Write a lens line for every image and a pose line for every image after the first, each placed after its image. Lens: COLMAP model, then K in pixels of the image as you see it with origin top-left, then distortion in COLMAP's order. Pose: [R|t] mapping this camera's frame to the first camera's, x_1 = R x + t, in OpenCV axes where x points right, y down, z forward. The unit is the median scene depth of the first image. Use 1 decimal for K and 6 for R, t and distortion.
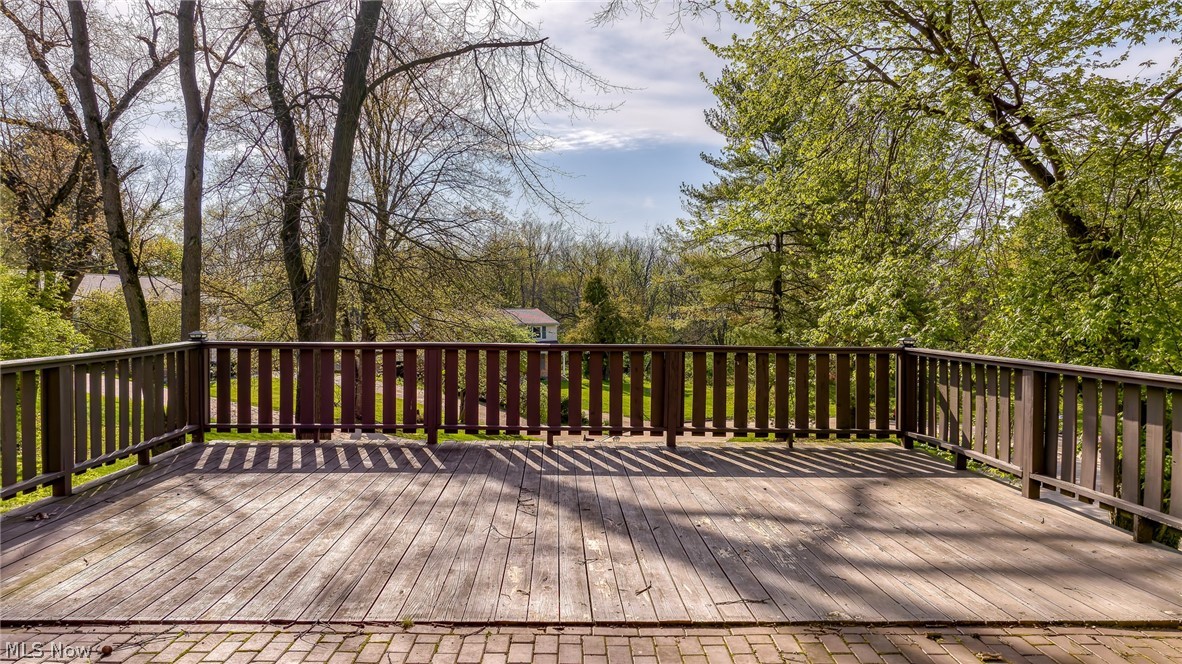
lens RADIAL K [[815.5, 0, 591.0], [0, 815.5, 332.0], [0, 0, 1]] dist [0.007200, 0.005074]
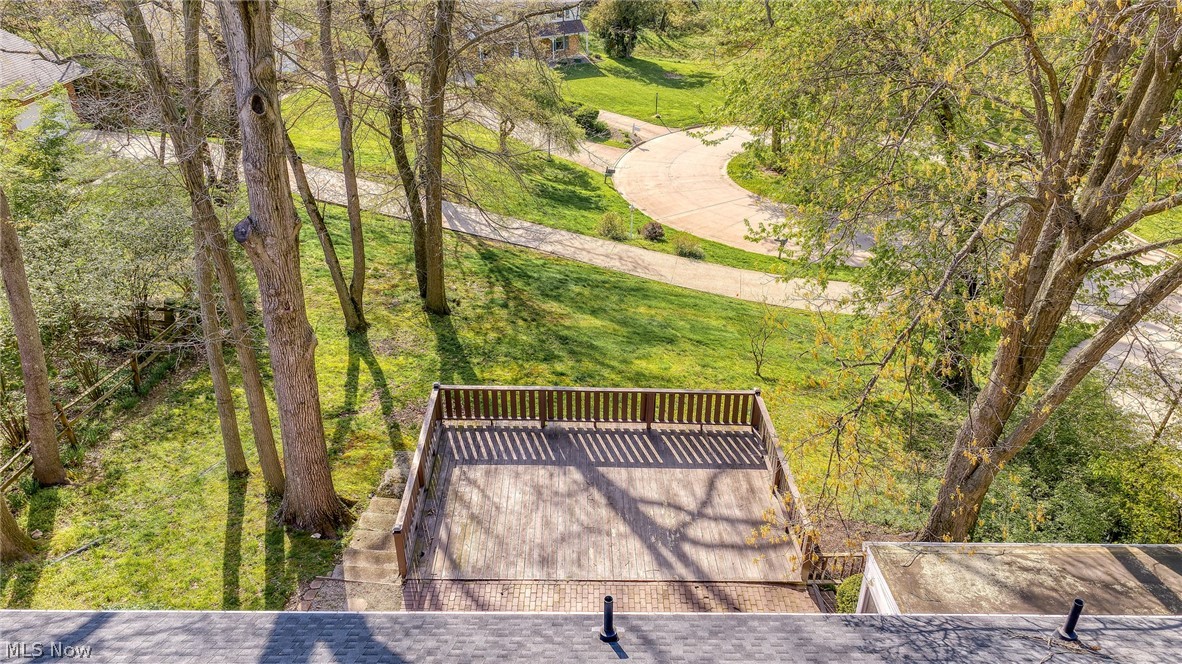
lens RADIAL K [[815.5, 0, 591.0], [0, 815.5, 332.0], [0, 0, 1]] dist [0.007200, 0.005074]
pose [[0.999661, 0.001271, -0.026009, -0.004762], [0.011352, 0.877618, 0.479227, -1.426488], [0.023435, -0.479360, 0.877306, -1.045079]]
